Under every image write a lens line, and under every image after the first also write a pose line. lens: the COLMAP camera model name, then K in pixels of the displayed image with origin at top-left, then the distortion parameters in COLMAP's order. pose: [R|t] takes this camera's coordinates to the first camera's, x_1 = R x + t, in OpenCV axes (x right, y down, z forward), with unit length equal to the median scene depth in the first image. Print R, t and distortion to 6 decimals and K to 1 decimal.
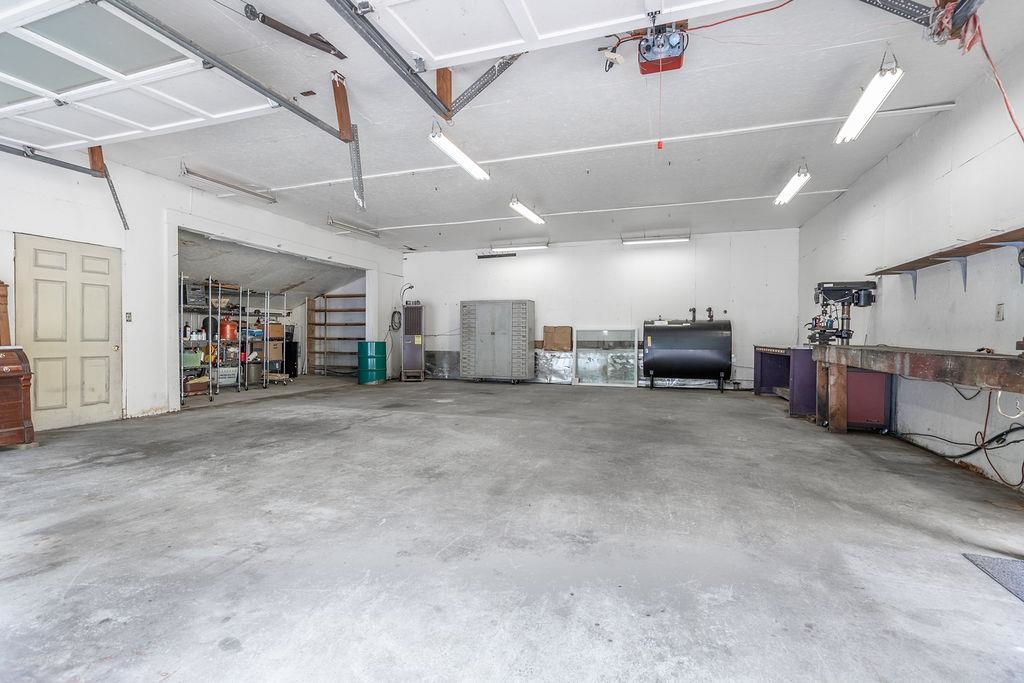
lens RADIAL K [[461.8, 0, 510.4], [0, 461.8, 342.3], [0, 0, 1]] dist [-0.004324, 0.001847]
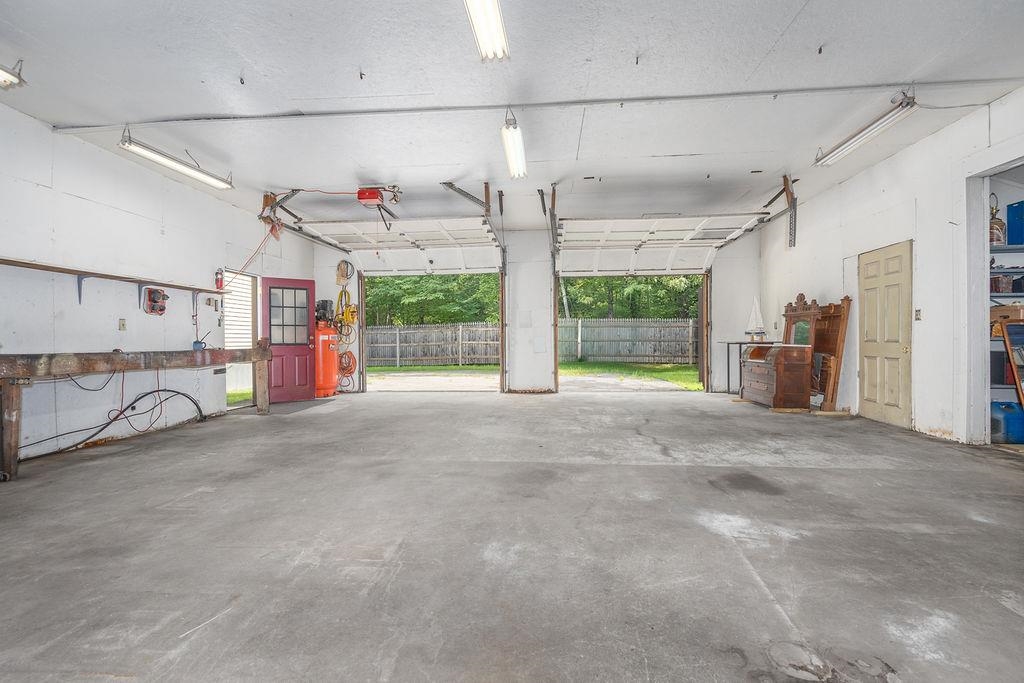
lens RADIAL K [[461.8, 0, 514.9], [0, 461.8, 343.3], [0, 0, 1]] dist [-0.004324, 0.001847]
pose [[-0.968572, 0.005826, -0.248666, 0.091900], [0.000725, 0.999788, 0.020599, -0.015529], [0.248733, 0.019772, -0.968370, 1.243545]]
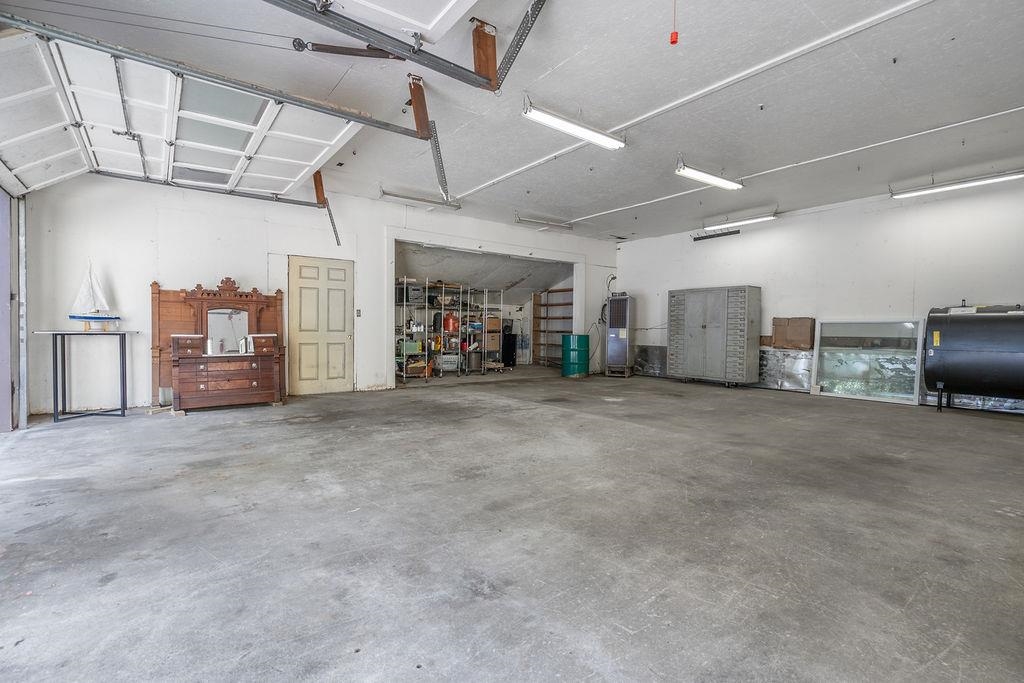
lens RADIAL K [[461.8, 0, 510.7], [0, 461.8, 342.6], [0, 0, 1]] dist [-0.004324, 0.001847]
pose [[0.830448, 0.020510, -0.556719, 0.189776], [-0.012897, 0.999762, 0.017594, -0.000233], [0.556947, -0.007431, 0.830515, 0.119343]]
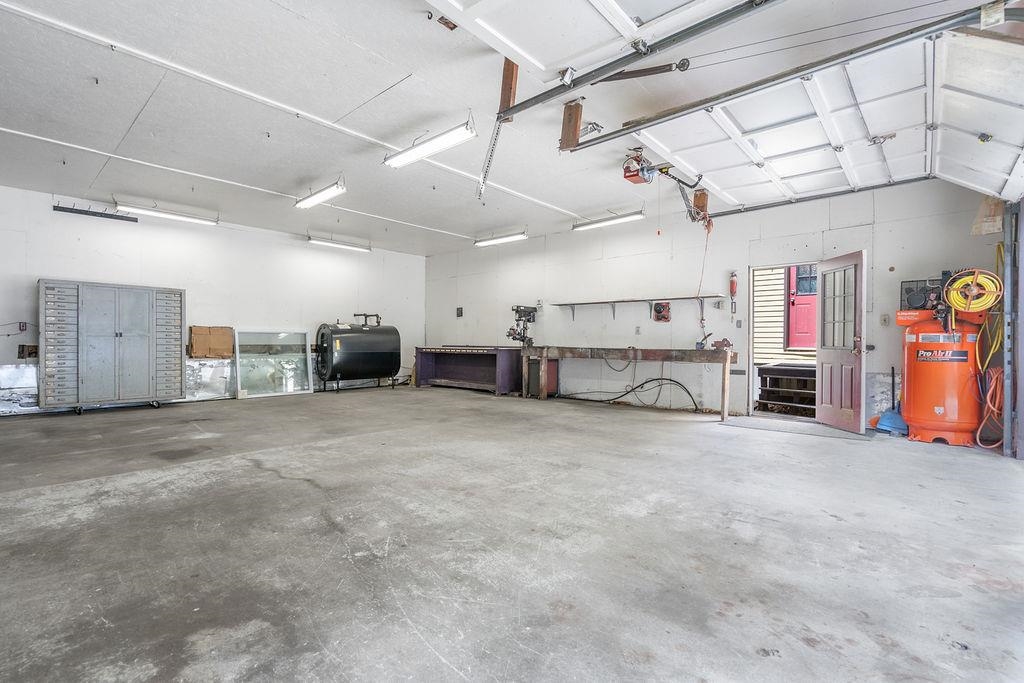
lens RADIAL K [[461.8, 0, 510.6], [0, 461.8, 338.8], [0, 0, 1]] dist [-0.004324, 0.001847]
pose [[0.386194, 0.002754, 0.922413, -0.569157], [0.007761, 0.999950, -0.006235, -0.006885], [-0.922385, 0.009566, 0.386154, 0.316202]]
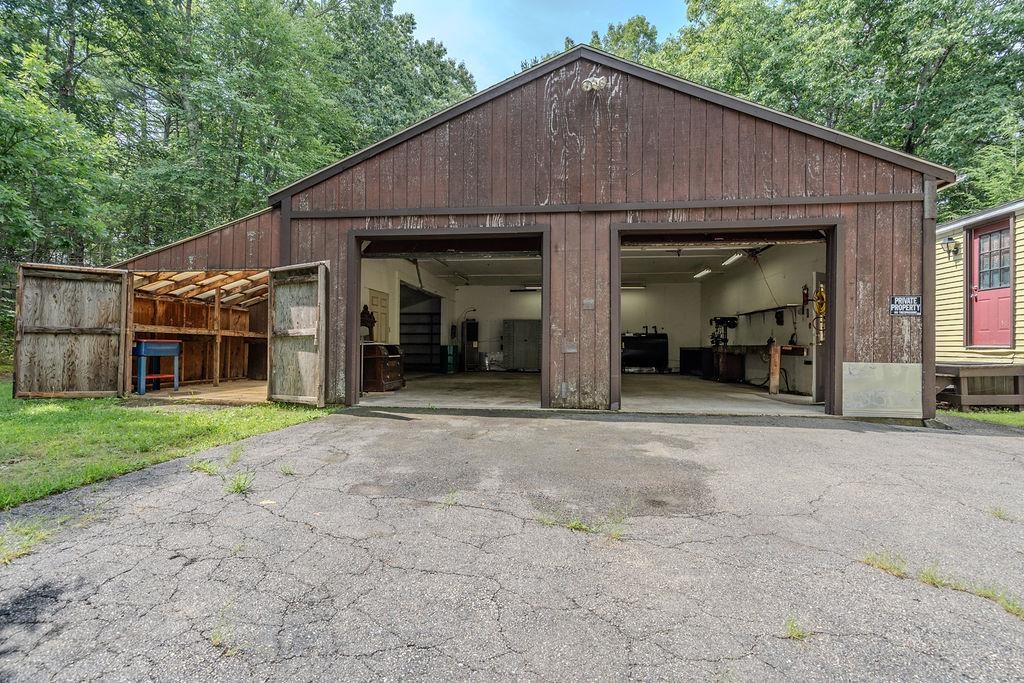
lens RADIAL K [[461.8, 0, 510.3], [0, 461.8, 342.2], [0, 0, 1]] dist [-0.004324, 0.001847]
pose [[0.979389, 0.003057, 0.201960, -0.549486], [0.001035, 0.999796, -0.020152, 0.025771], [-0.201980, 0.019946, 0.979186, -0.721677]]
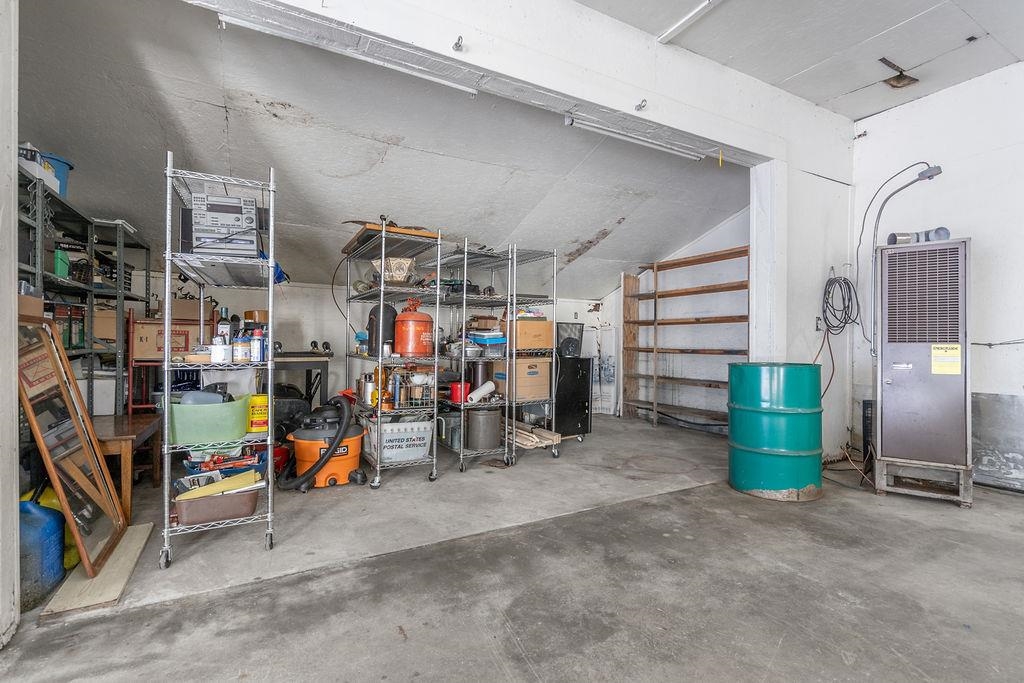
lens RADIAL K [[461.8, 0, 504.2], [0, 461.8, 343.0], [0, 0, 1]] dist [-0.004324, 0.001847]
pose [[0.731627, -0.004525, -0.681690, -0.286974], [-0.005681, 0.999903, -0.012734, -0.014340], [0.681682, 0.013190, 0.731530, 0.831818]]
